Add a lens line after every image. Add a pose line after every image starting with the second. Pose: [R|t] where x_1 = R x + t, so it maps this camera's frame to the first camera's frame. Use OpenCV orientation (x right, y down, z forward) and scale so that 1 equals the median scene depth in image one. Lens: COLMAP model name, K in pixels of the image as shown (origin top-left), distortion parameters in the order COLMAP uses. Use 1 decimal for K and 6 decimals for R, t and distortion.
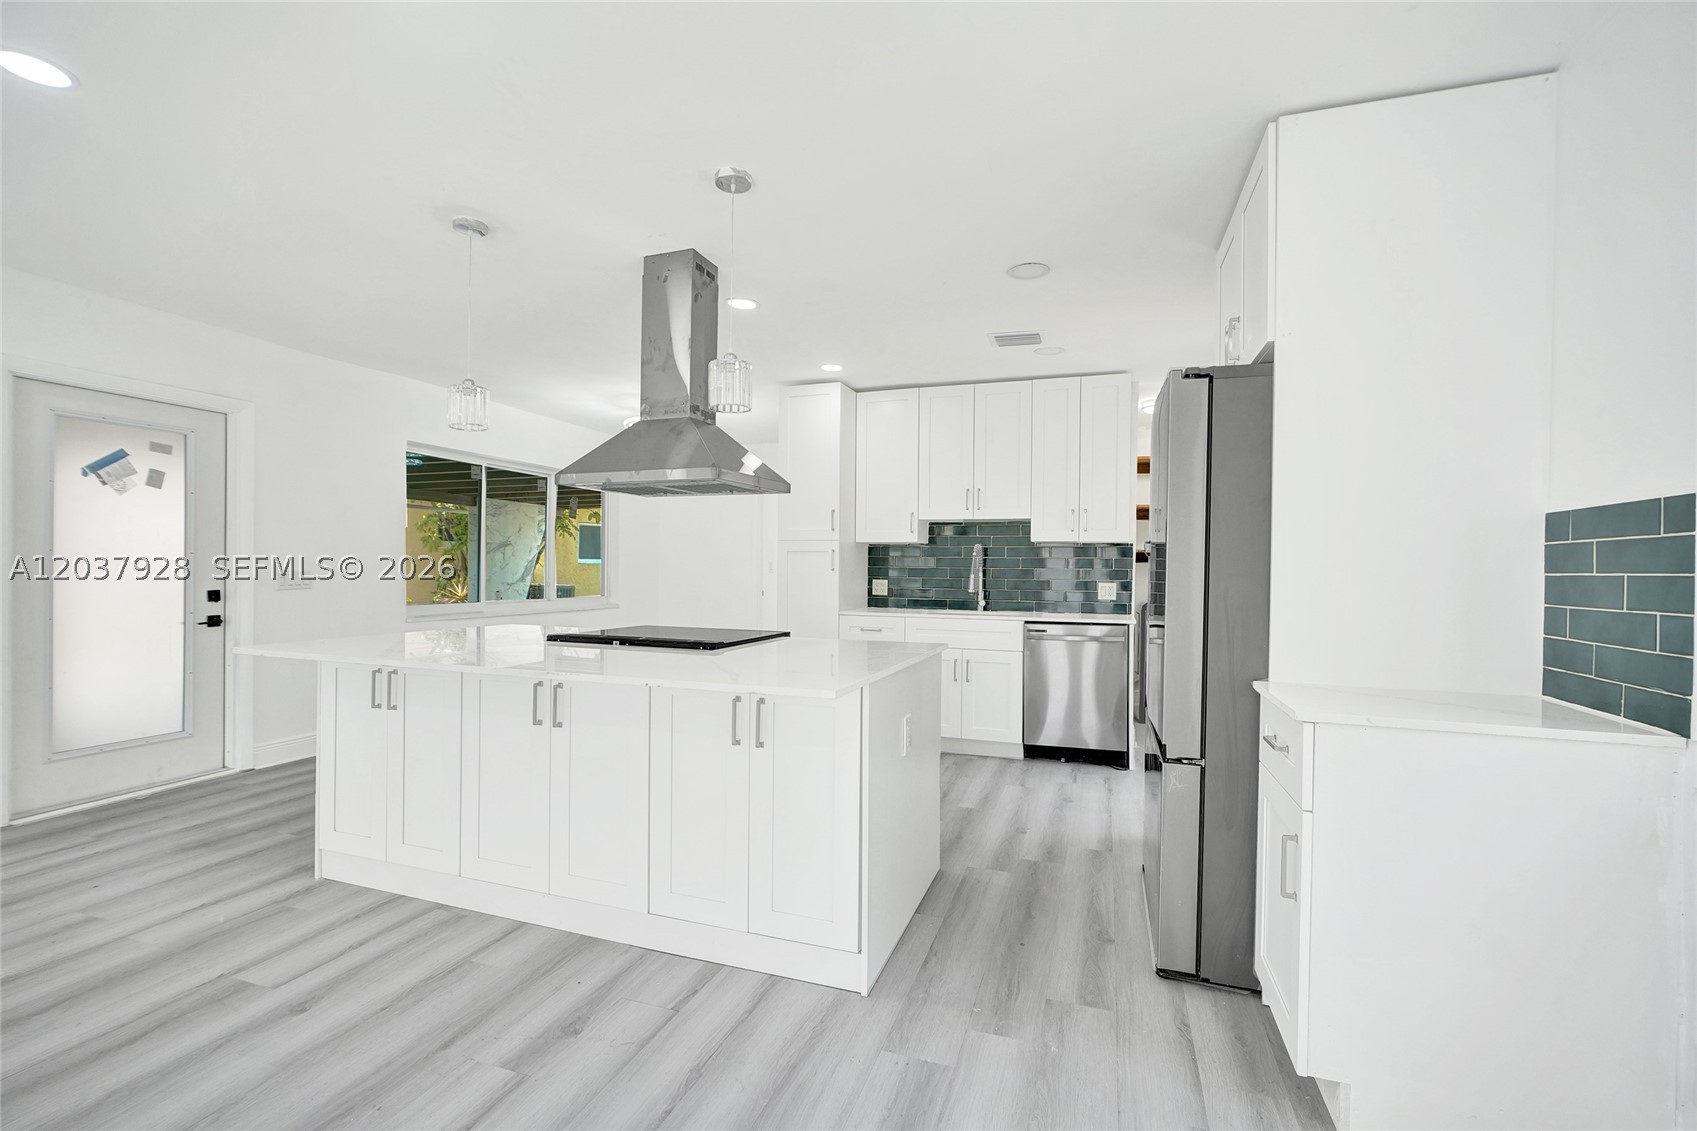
lens RADIAL K [[758.8, 0, 847.5], [0, 758.8, 574.1], [0, 0, 1]] dist [-0.001370, 0.009242]
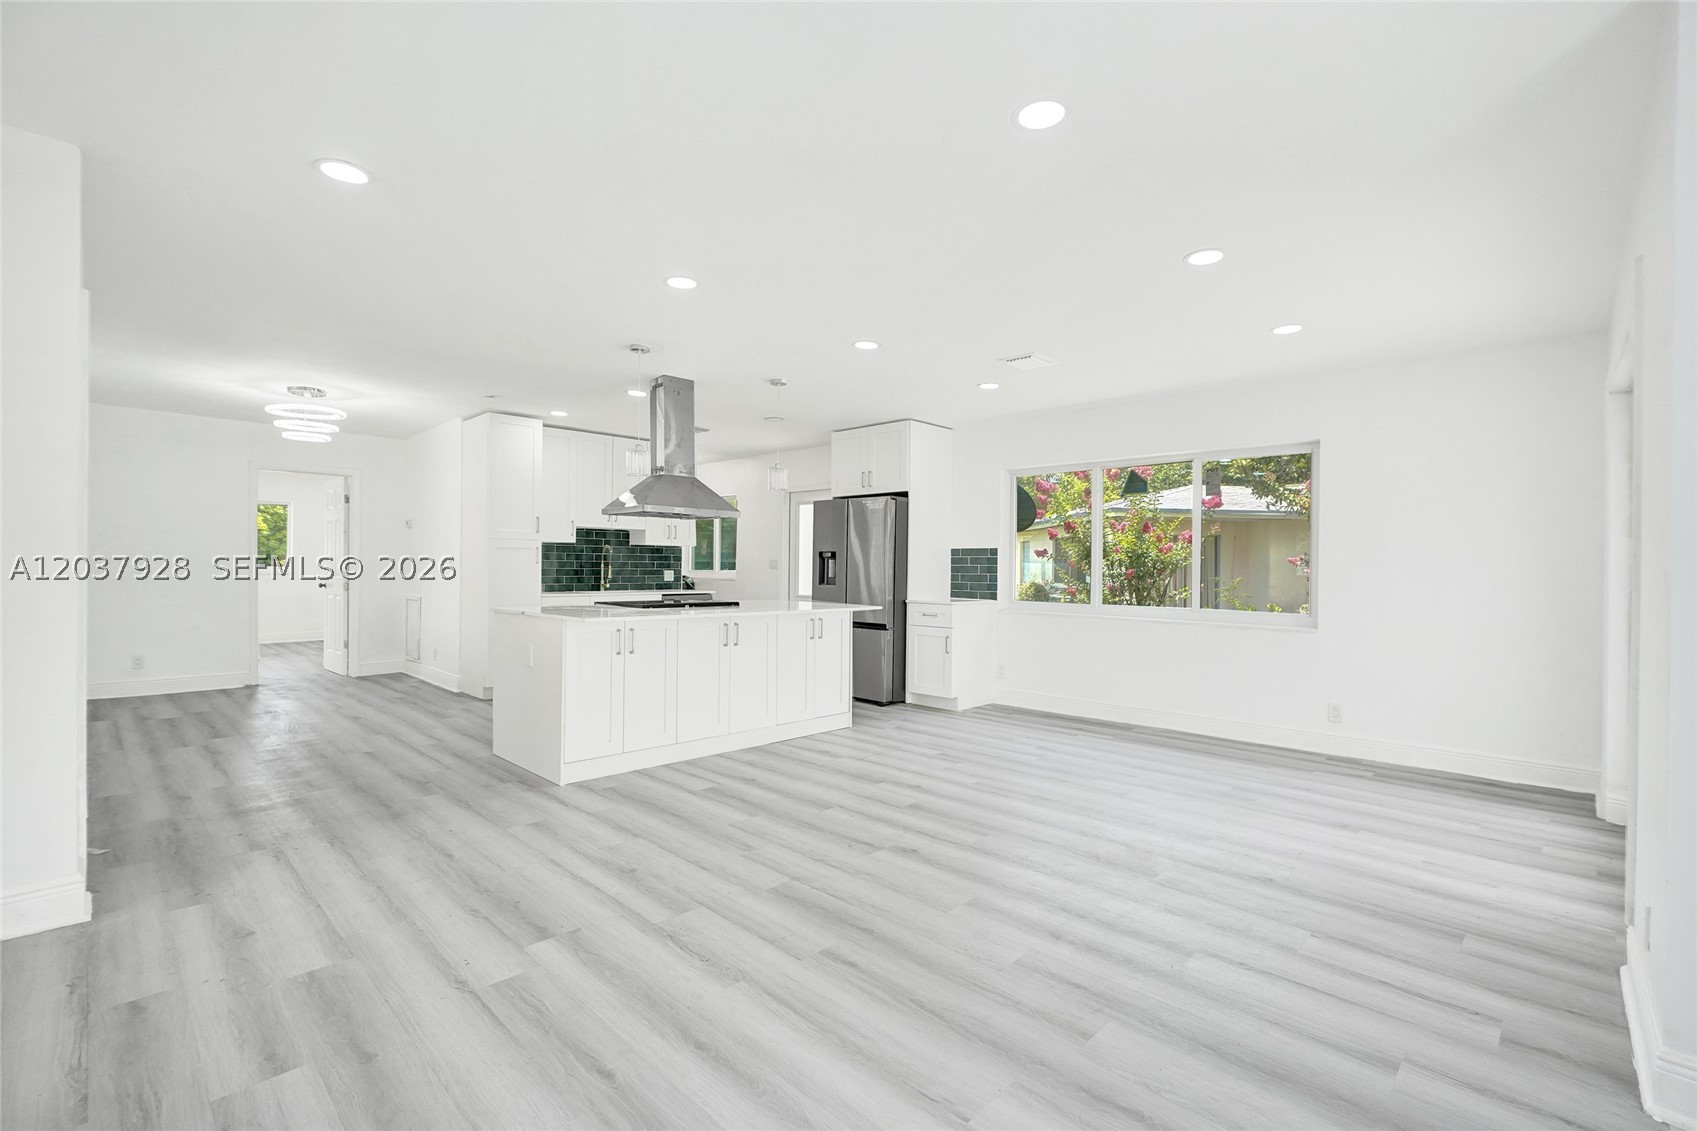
lens RADIAL K [[756.6, 0, 840.3], [0, 756.6, 566.9], [0, 0, 1]] dist [-0.001745, 0.005673]
pose [[0.424630, -0.007504, 0.905336, -1.984532], [0.002168, 0.999971, 0.007272, -0.014441], [-0.905364, -0.001125, 0.424634, -0.064350]]
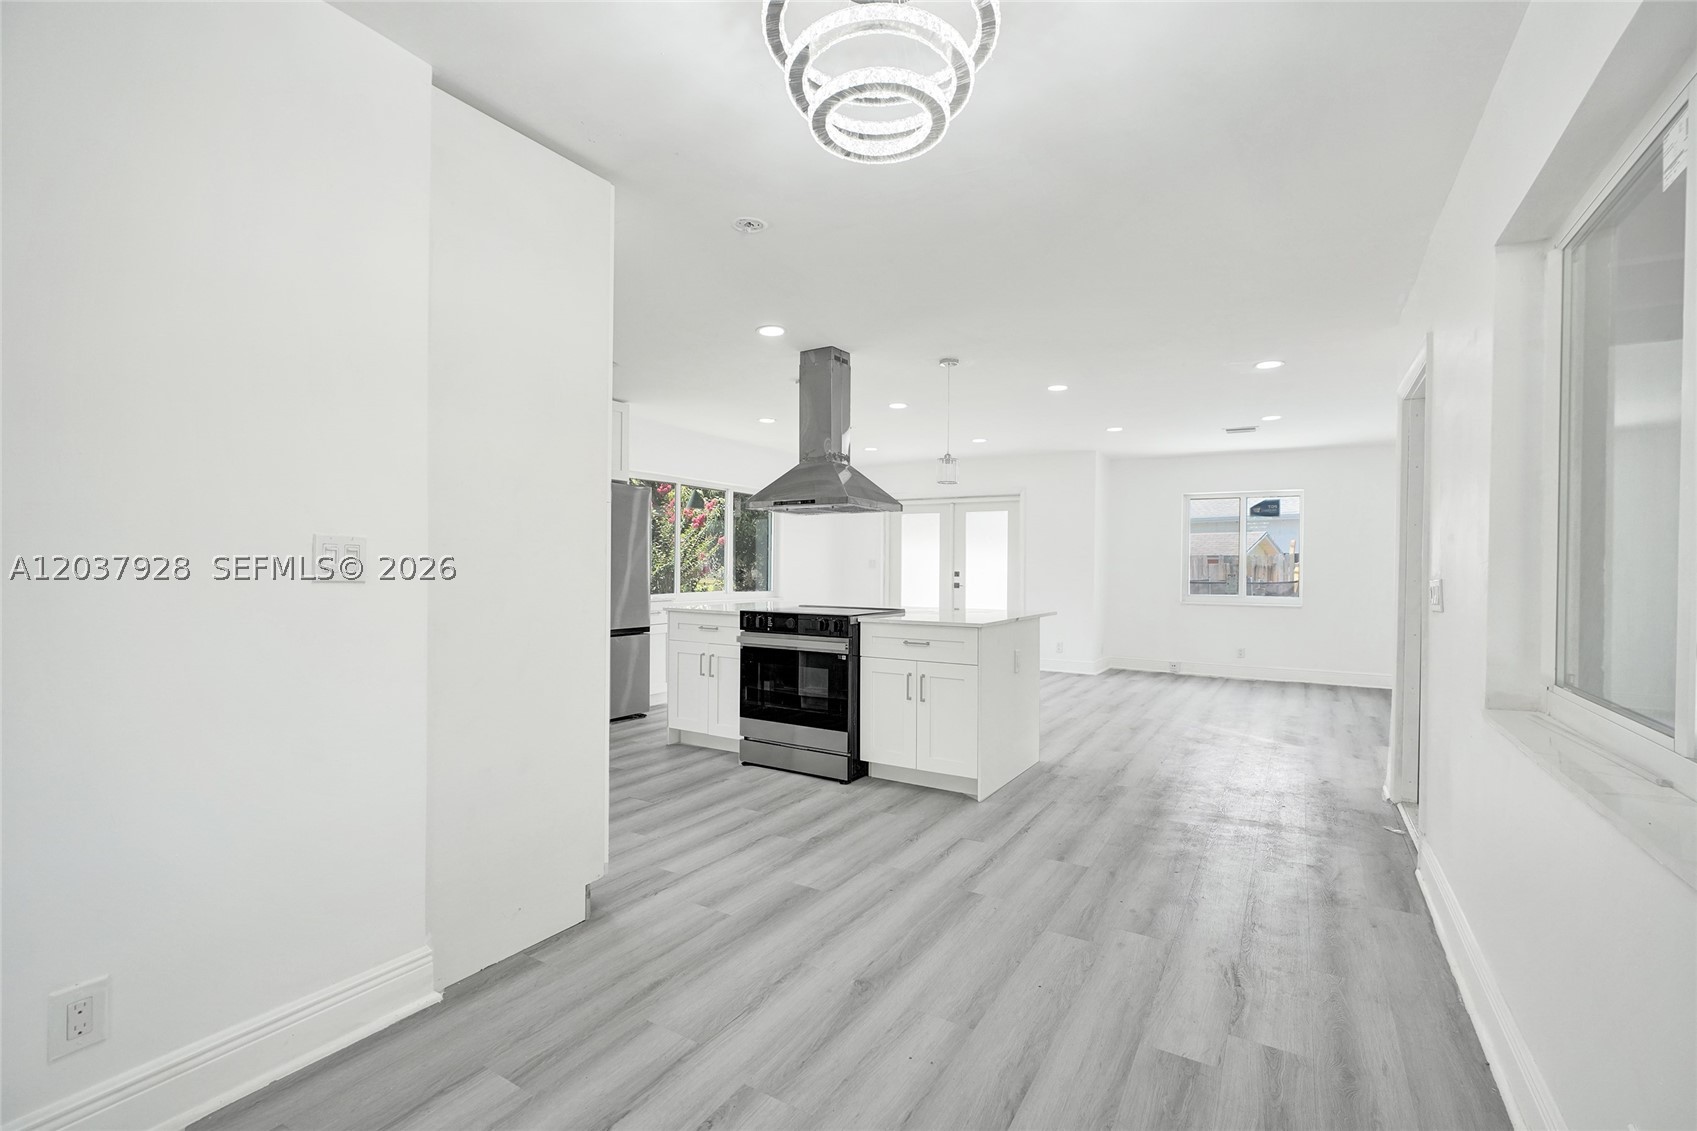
lens RADIAL K [[733.6, 0, 868.4], [0, 733.6, 568.2], [0, 0, 1]] dist [-0.002147, 0.008858]
pose [[-0.982010, -0.022853, 0.187441, -0.713441], [-0.021399, 0.999723, 0.009776, -0.021206], [-0.187613, 0.005589, -0.982227, 2.972424]]
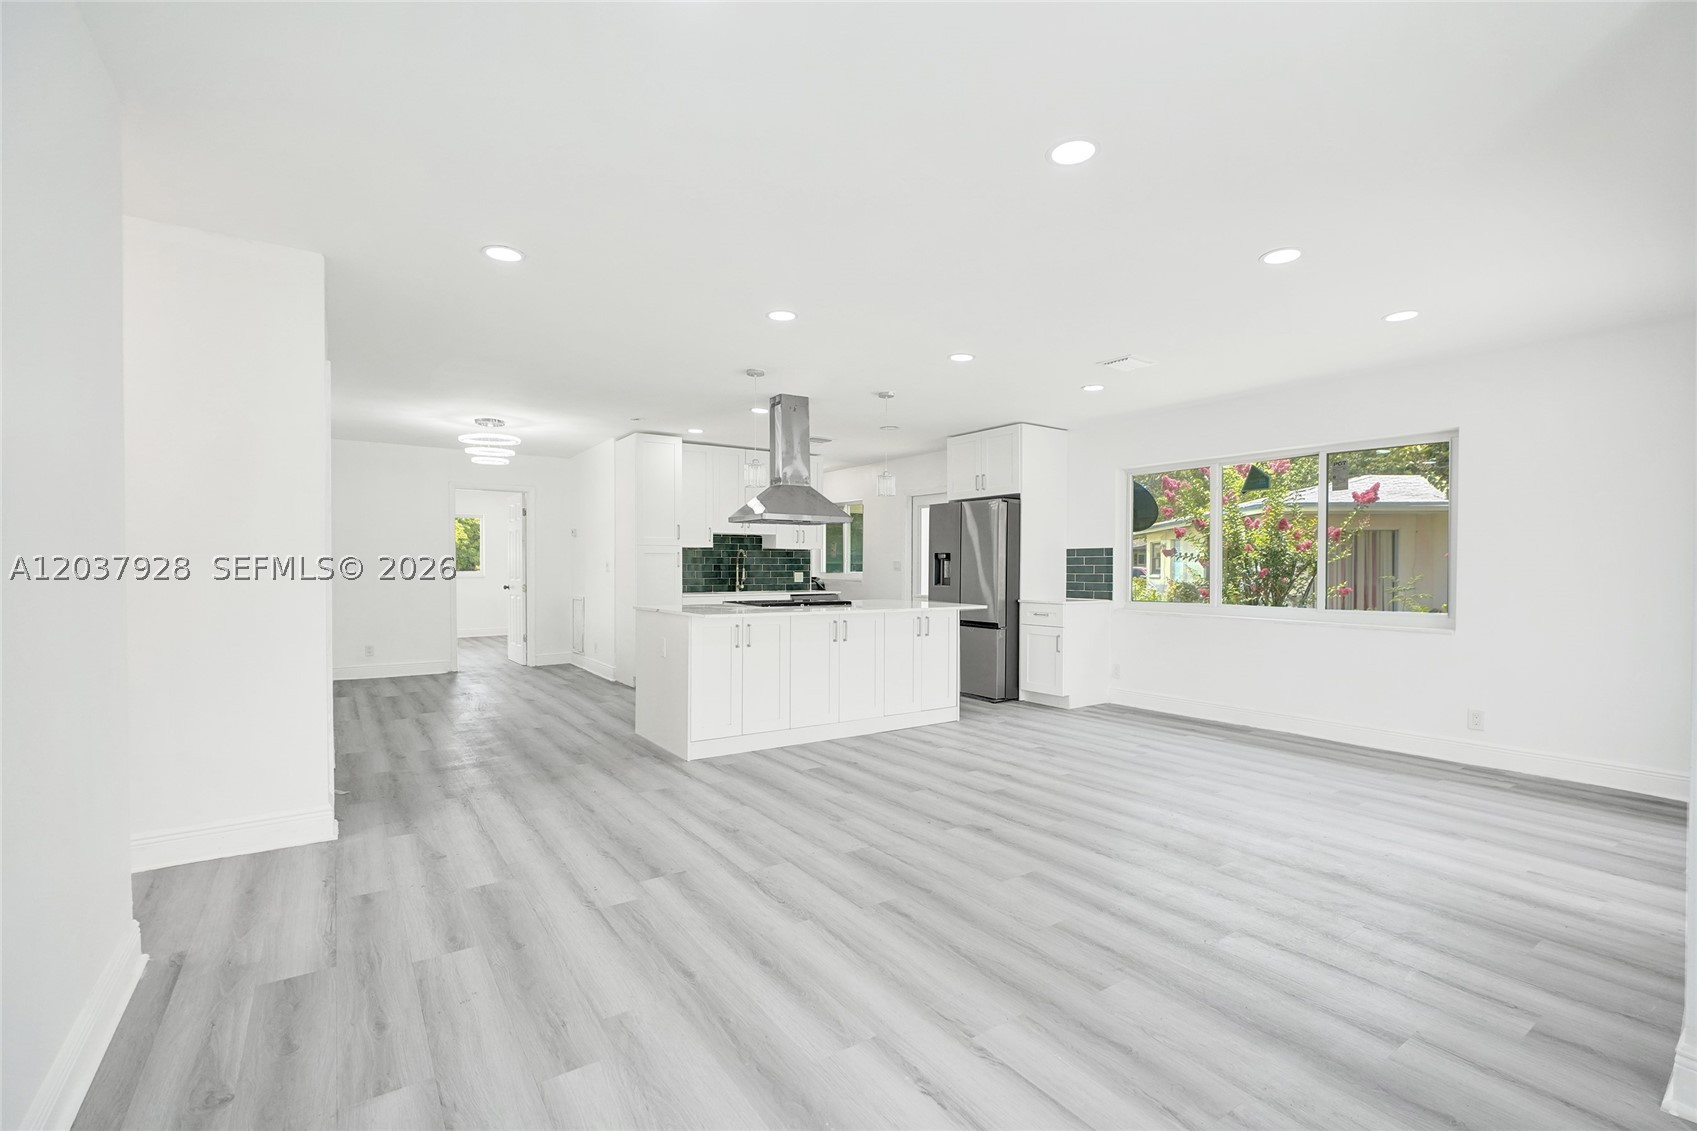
lens RADIAL K [[758.8, 0, 847.5], [0, 758.8, 574.1], [0, 0, 1]] dist [-0.001370, 0.009242]
pose [[0.585358, -0.017643, 0.810583, -2.043615], [0.010834, 0.999844, 0.013938, -0.014744], [-0.810703, 0.000623, 0.585458, -0.237157]]
